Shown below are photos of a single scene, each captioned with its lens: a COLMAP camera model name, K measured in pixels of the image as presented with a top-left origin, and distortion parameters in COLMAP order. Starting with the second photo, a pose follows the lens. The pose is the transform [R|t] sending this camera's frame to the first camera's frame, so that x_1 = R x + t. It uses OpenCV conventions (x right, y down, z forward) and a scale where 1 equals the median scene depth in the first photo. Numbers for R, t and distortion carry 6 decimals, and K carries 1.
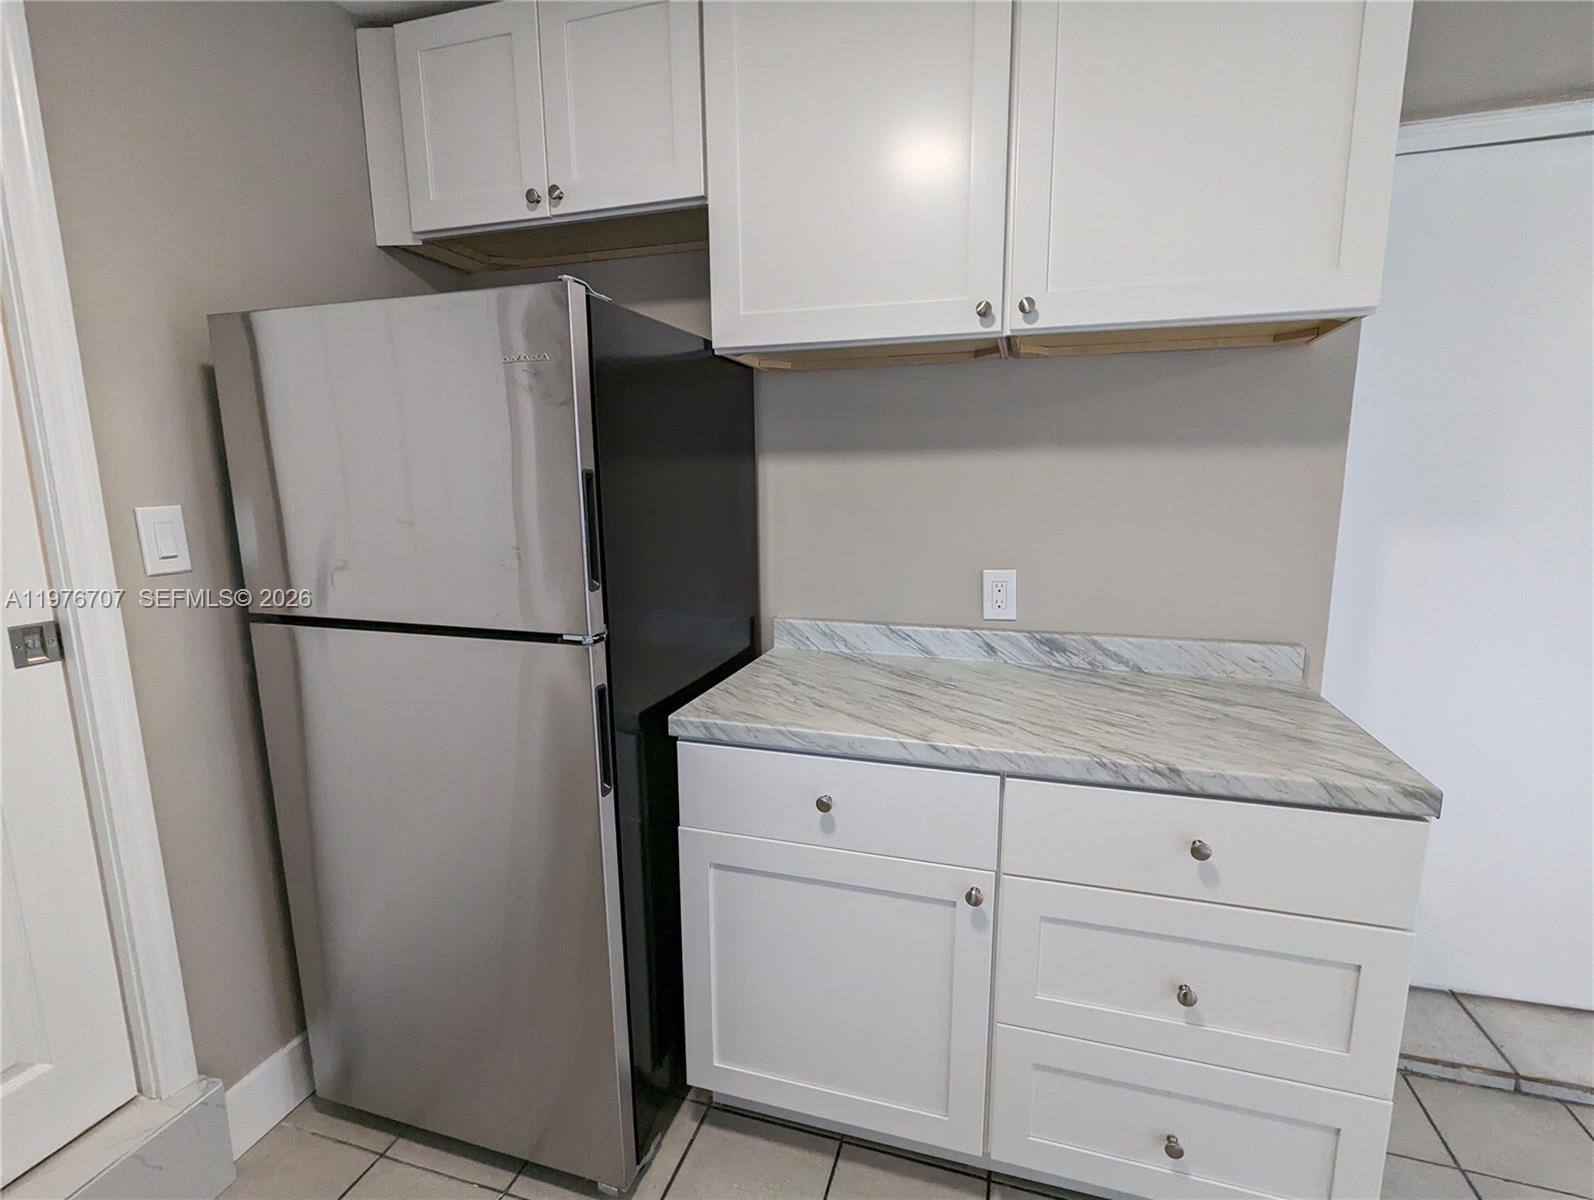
lens RADIAL K [[751.8, 0, 800.3], [0, 751.8, 604.2], [0, 0, 1]] dist [-0.002900, 0.000221]
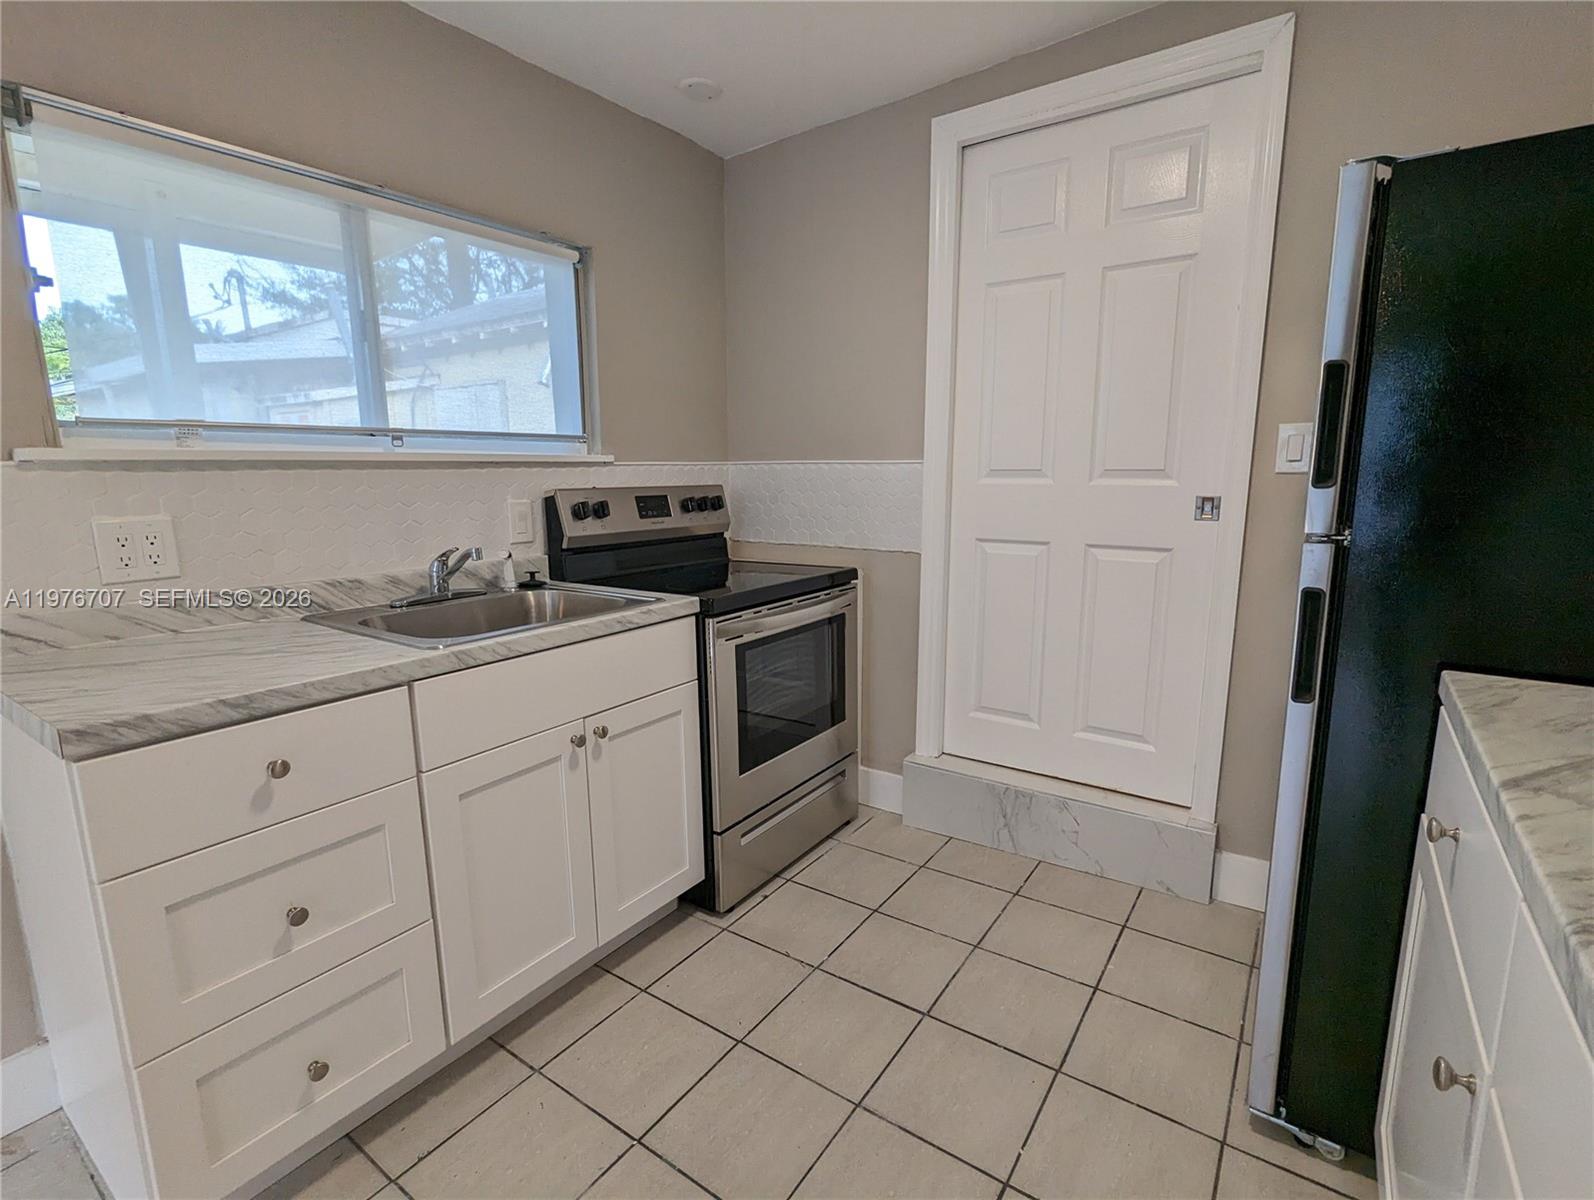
lens RADIAL K [[751.8, 0, 800.3], [0, 751.8, 604.2], [0, 0, 1]] dist [-0.002900, 0.000221]
pose [[-0.310607, 0.183557, -0.932647, 0.719750], [-0.150729, 0.959252, 0.238991, -0.002919], [0.938511, 0.214809, -0.270283, 0.546281]]
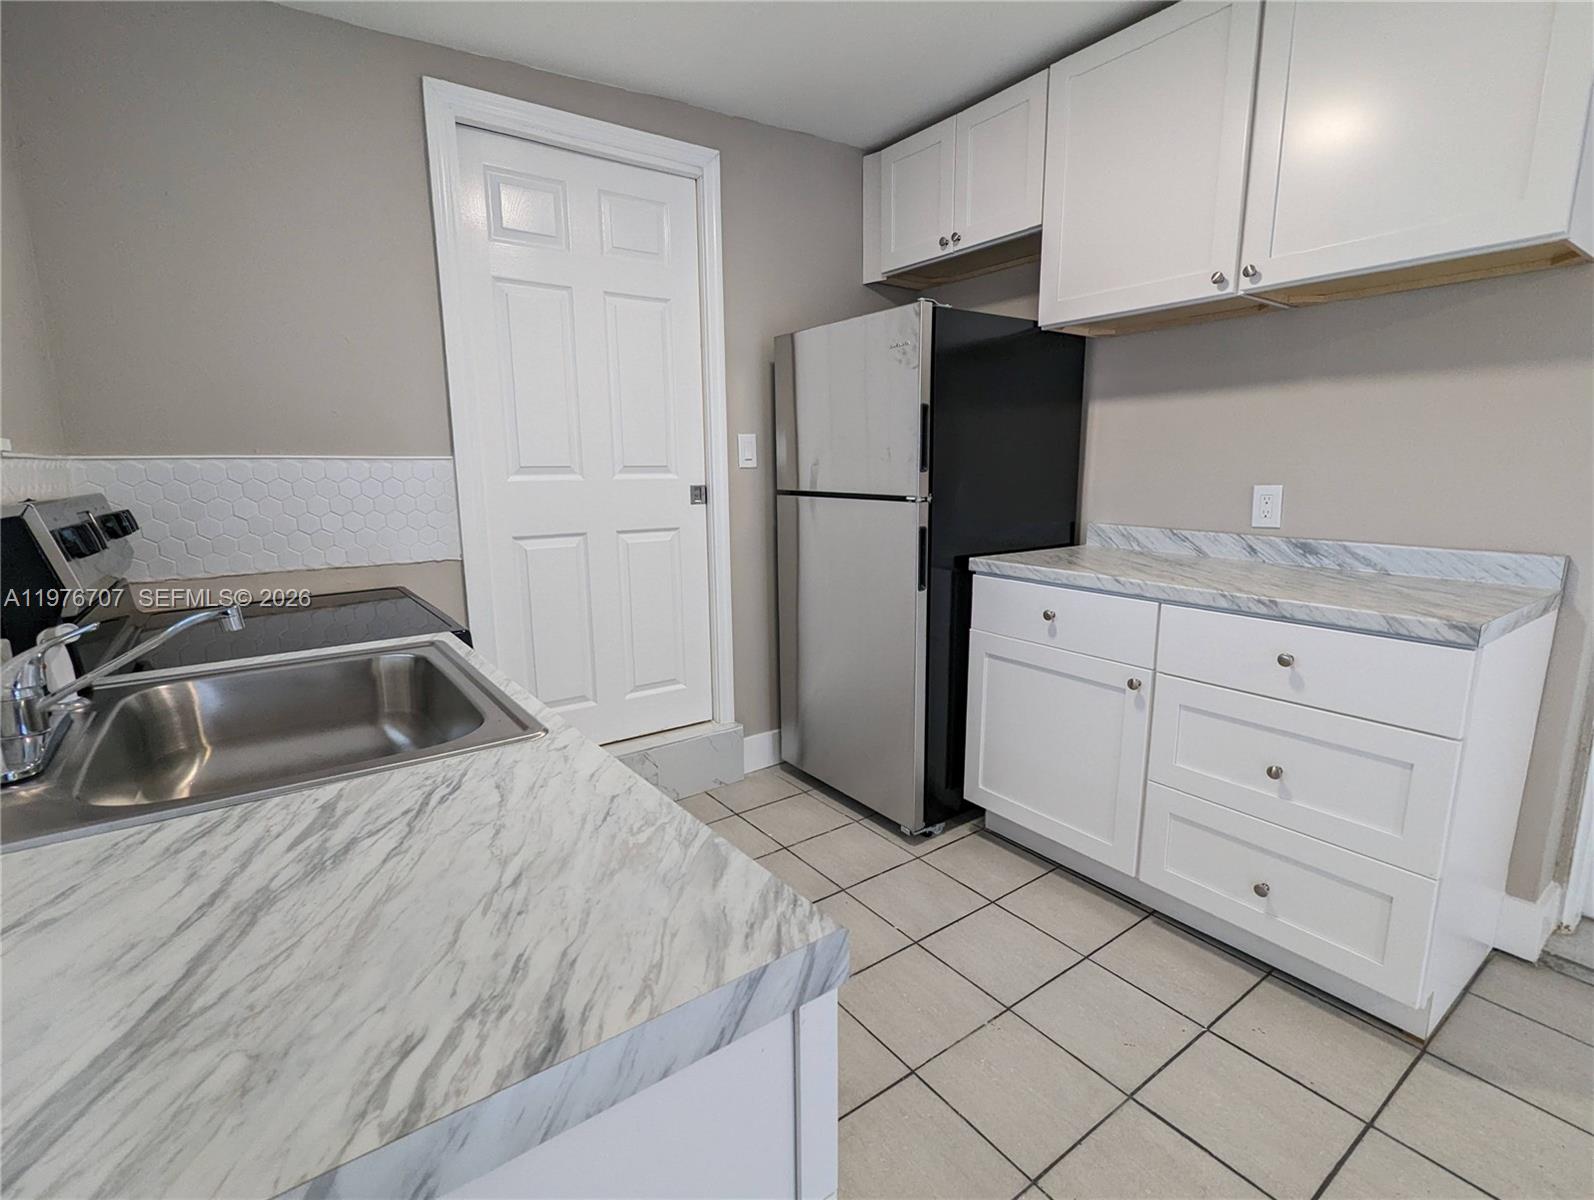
lens RADIAL K [[751.8, 0, 800.3], [0, 751.8, 604.2], [0, 0, 1]] dist [-0.002900, 0.000221]
pose [[0.794683, 0.115104, -0.596012, 0.498616], [-0.102083, 0.993215, 0.055704, 0.188089], [0.598380, 0.016576, 0.801041, -0.509995]]
